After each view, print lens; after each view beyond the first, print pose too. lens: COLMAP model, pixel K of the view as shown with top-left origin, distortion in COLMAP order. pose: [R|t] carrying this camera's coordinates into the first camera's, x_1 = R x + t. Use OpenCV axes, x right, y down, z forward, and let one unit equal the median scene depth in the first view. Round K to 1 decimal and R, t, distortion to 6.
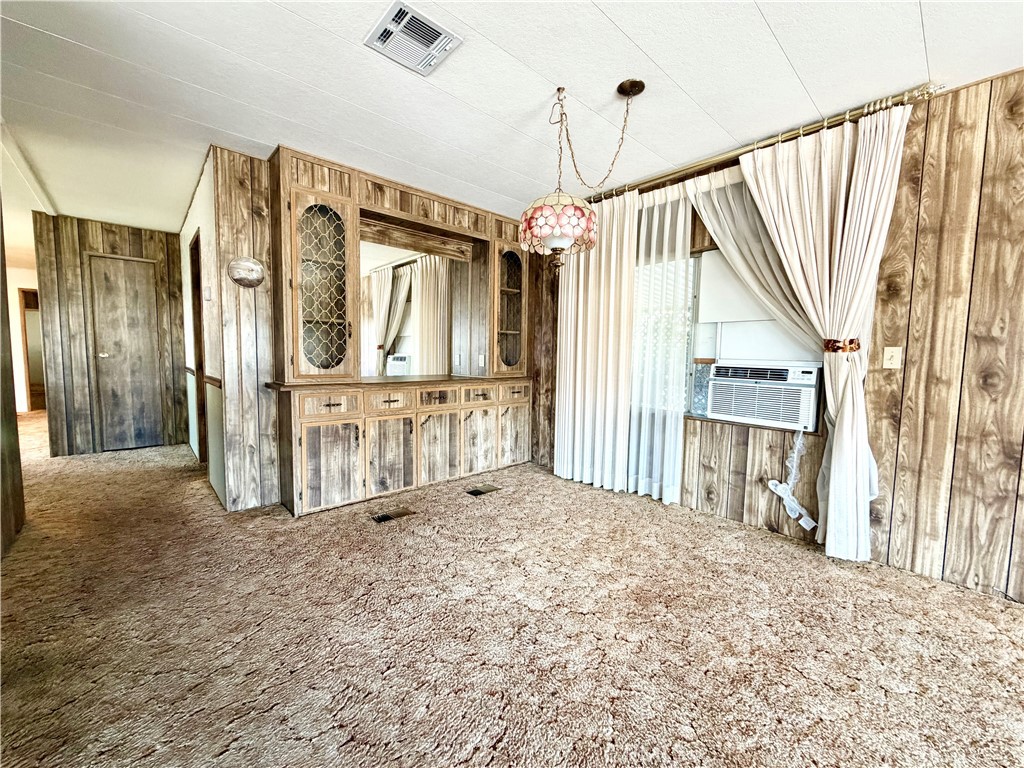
lens RADIAL K [[411.4, 0, 510.3], [0, 411.4, 385.3], [0, 0, 1]] dist [0.001495, 0.000340]
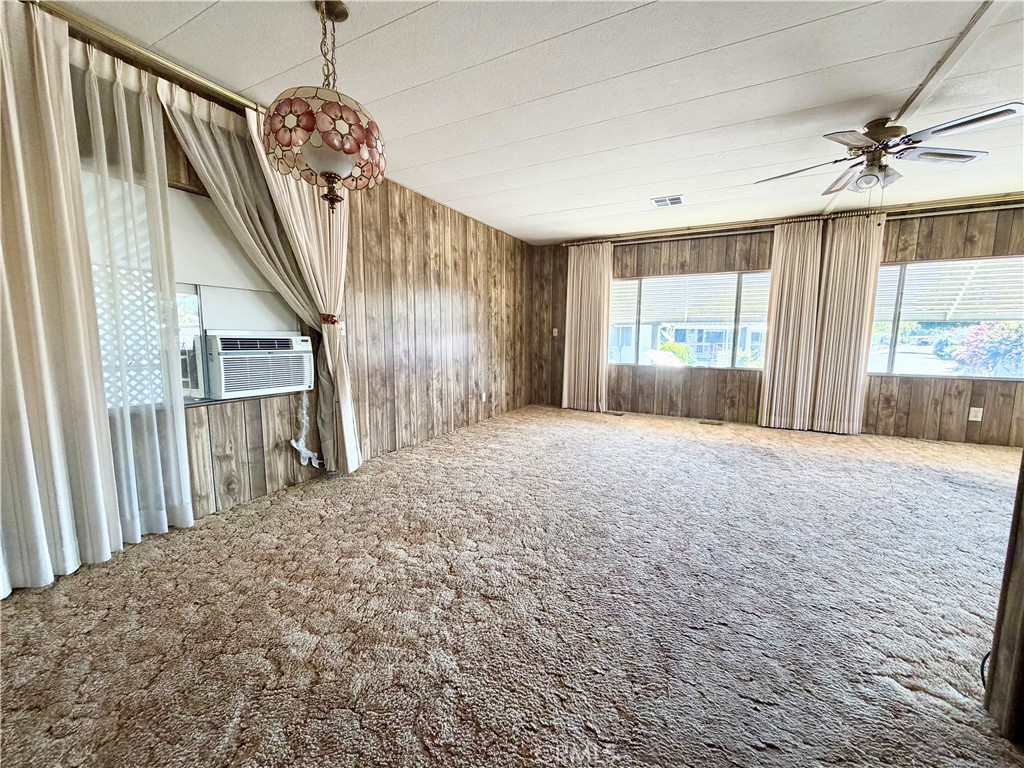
lens RADIAL K [[411.4, 0, 508.1], [0, 411.4, 383.2], [0, 0, 1]] dist [0.001495, 0.000340]
pose [[-0.343775, -0.126238, 0.930528, -0.567367], [0.057898, 0.986188, 0.155179, -0.057345], [-0.937265, 0.107222, -0.331718, 0.804537]]
